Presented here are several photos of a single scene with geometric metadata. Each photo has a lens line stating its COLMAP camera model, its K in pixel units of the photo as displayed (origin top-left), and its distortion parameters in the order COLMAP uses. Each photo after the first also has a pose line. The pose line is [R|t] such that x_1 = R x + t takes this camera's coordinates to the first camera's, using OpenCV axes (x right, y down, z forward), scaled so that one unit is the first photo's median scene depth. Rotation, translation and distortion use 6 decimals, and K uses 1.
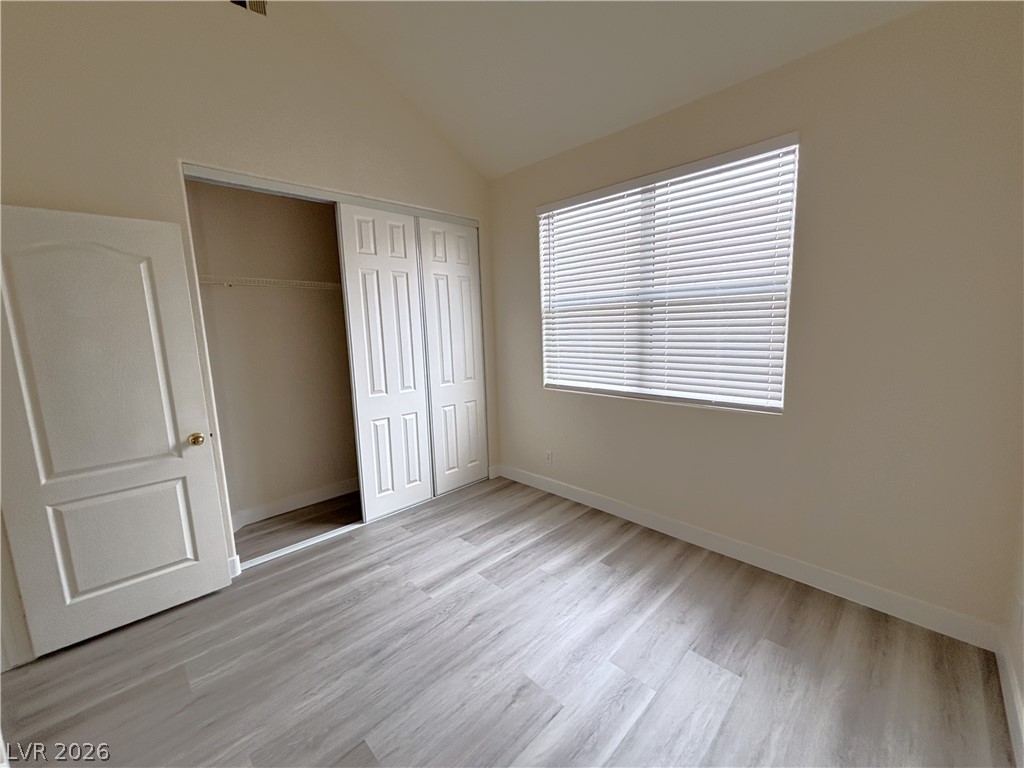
lens RADIAL K [[414.3, 0, 511.7], [0, 414.3, 386.0], [0, 0, 1]] dist [0.022045, -0.000301]
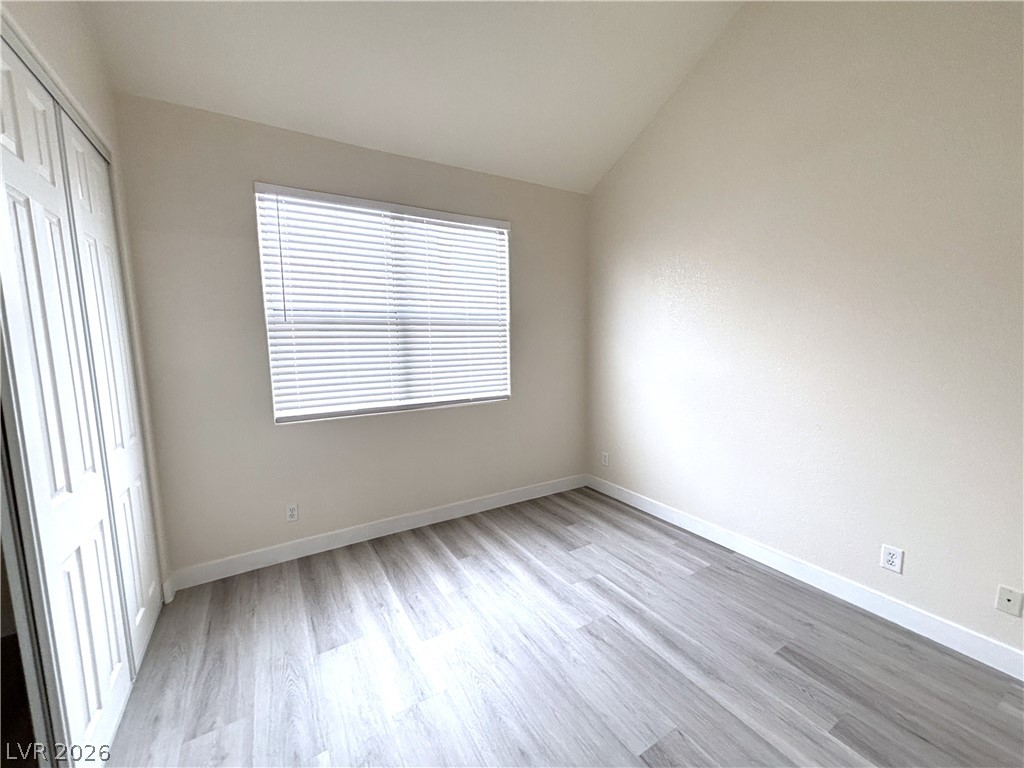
lens RADIAL K [[414.3, 0, 514.9], [0, 414.3, 385.9], [0, 0, 1]] dist [0.022045, -0.000301]
pose [[0.229450, -0.085503, 0.969558, -0.754217], [0.149010, 0.987477, 0.051820, -0.051838], [-0.961847, 0.132584, 0.239317, 0.548902]]
